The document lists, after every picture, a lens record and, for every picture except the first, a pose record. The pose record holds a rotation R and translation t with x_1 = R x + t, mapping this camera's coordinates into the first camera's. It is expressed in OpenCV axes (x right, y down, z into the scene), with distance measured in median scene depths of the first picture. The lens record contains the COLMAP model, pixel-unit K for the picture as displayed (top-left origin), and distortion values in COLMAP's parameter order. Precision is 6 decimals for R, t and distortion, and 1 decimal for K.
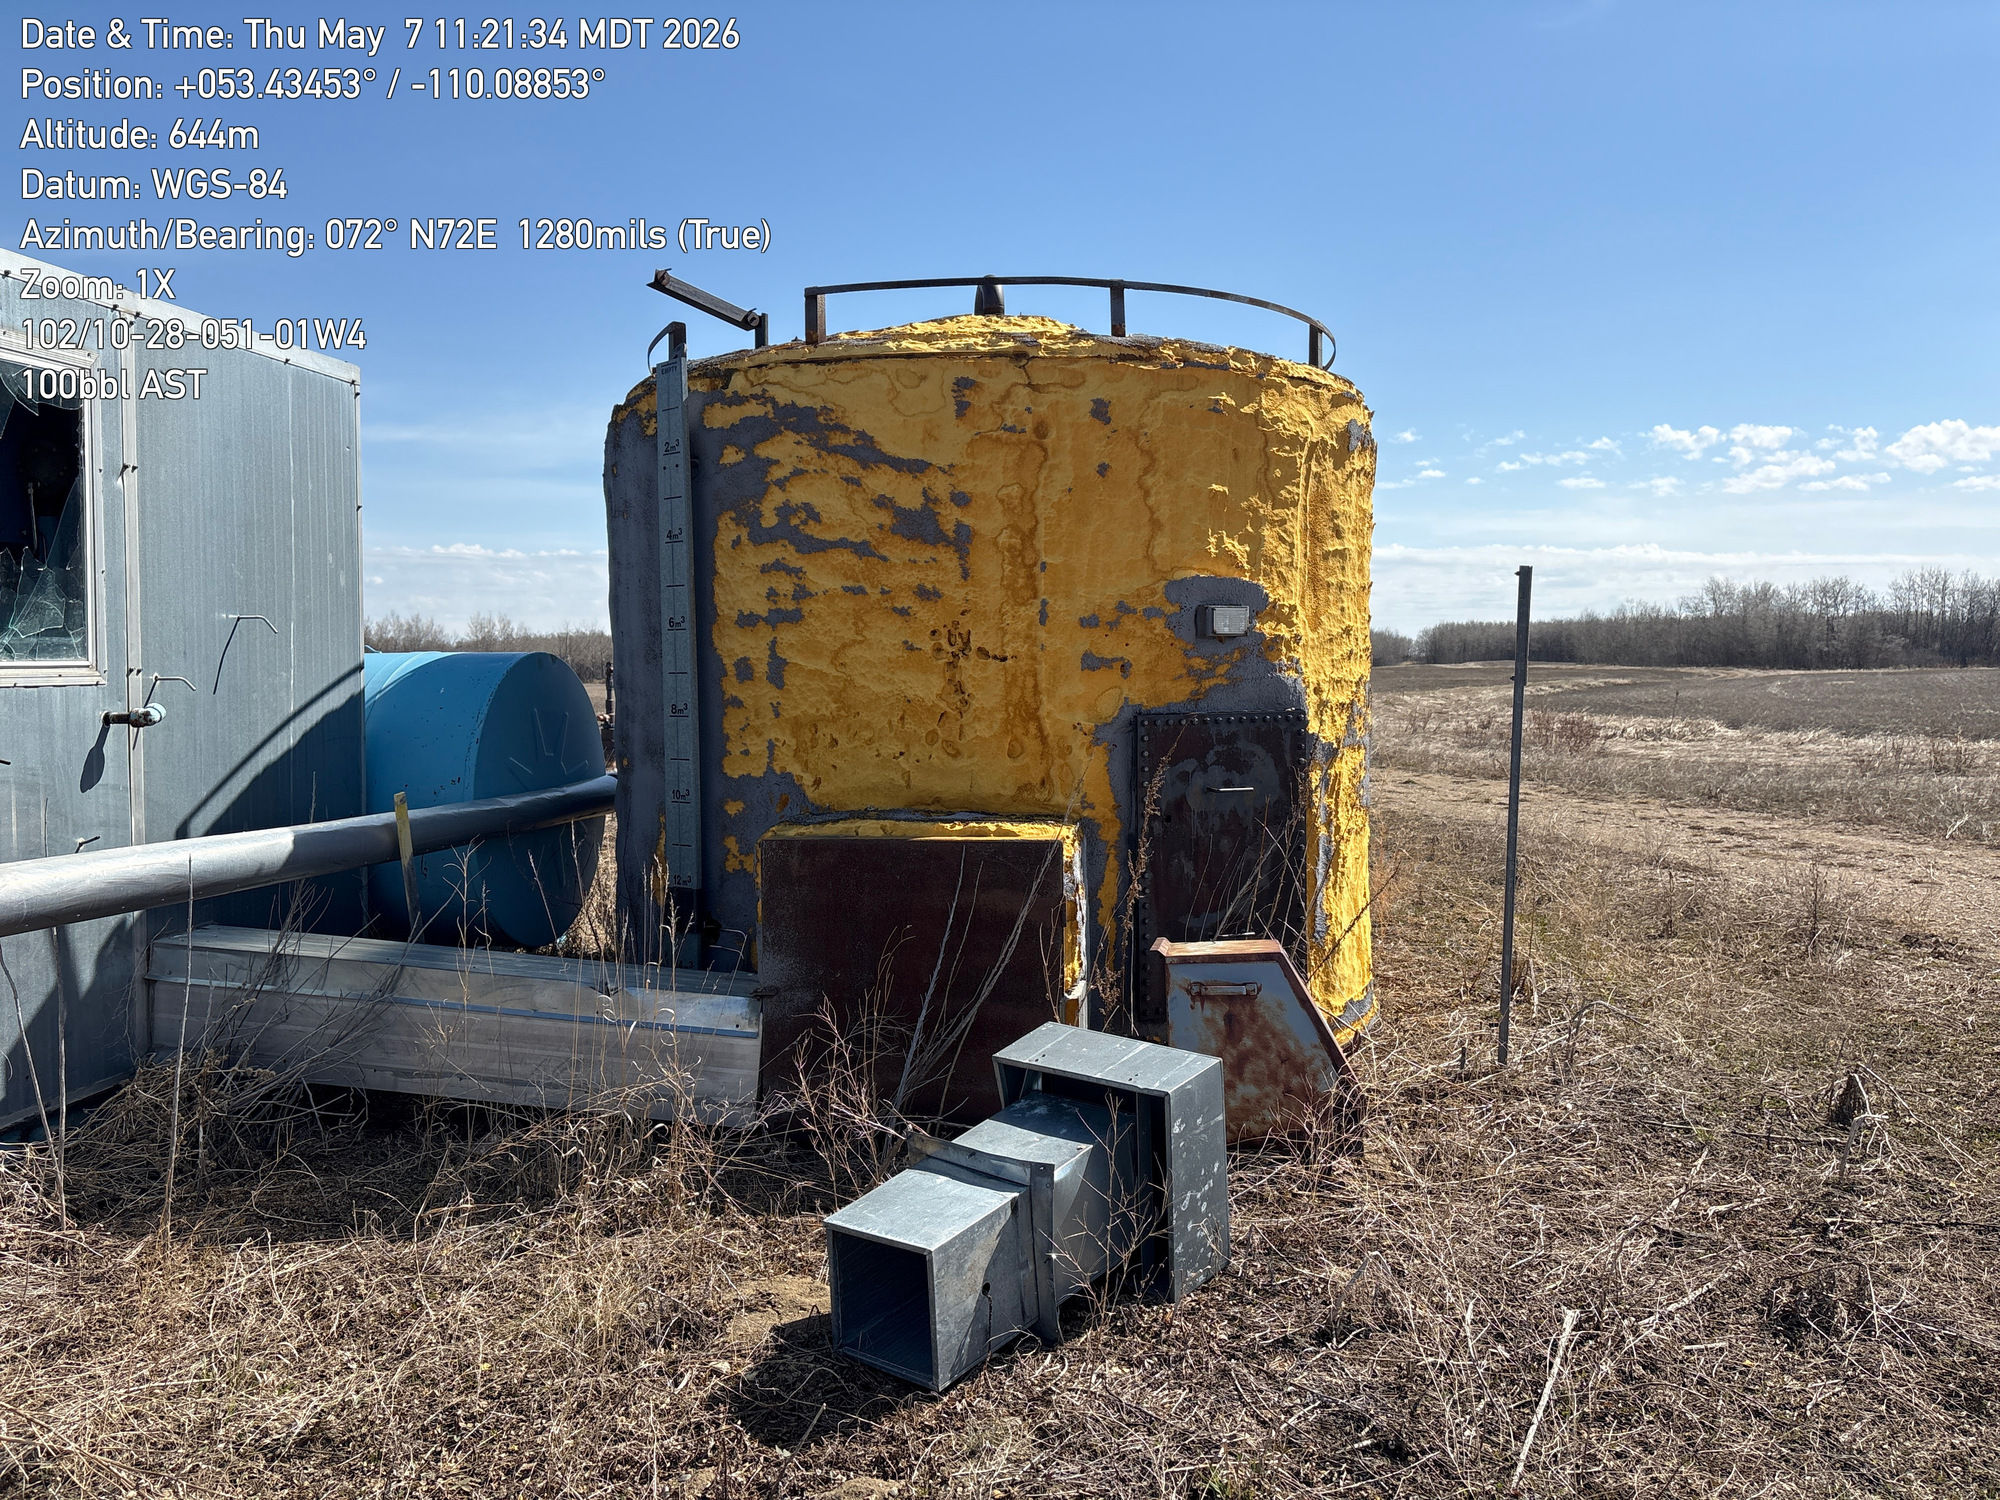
lens RADIAL K [[1425.3, 0, 1000.0], [0, 1425.3, 750.0], [0, 0, 1]] dist [0.080114, -0.092242]
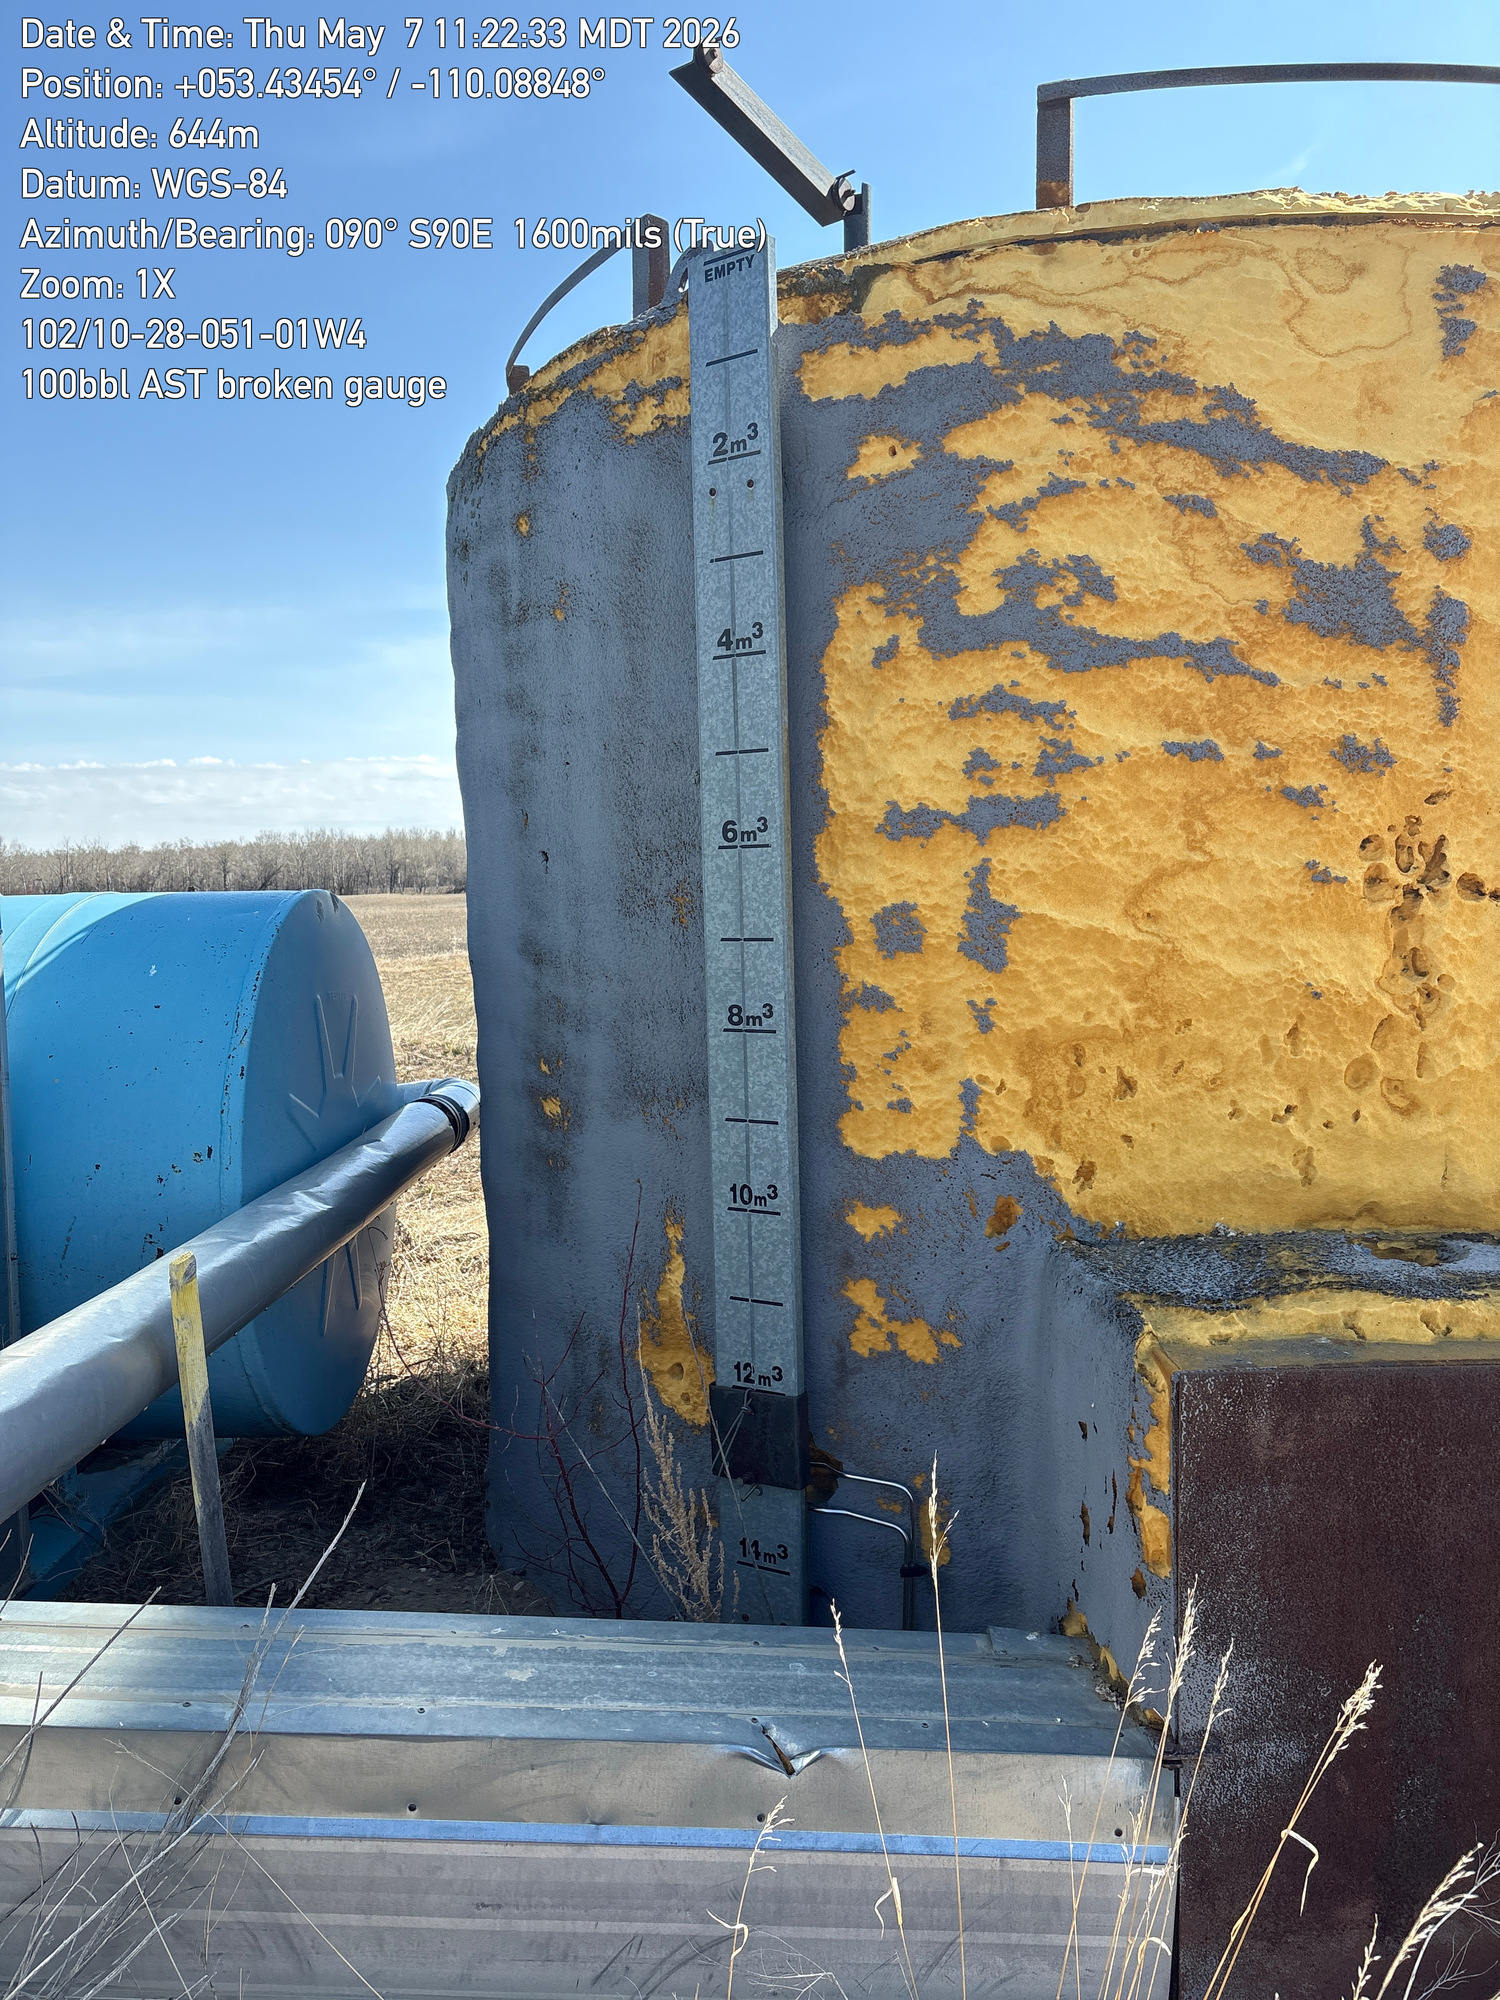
lens RADIAL K [[1463.5, 0, 742.0], [0, 1463.5, 1011.0], [0, 0, 1]] dist [0.044210, -0.056783]
pose [[0.992025, -0.026300, 0.123271, -0.298413], [0.022570, 0.999247, 0.031552, -0.047394], [-0.124008, -0.028518, 0.991871, 0.548850]]
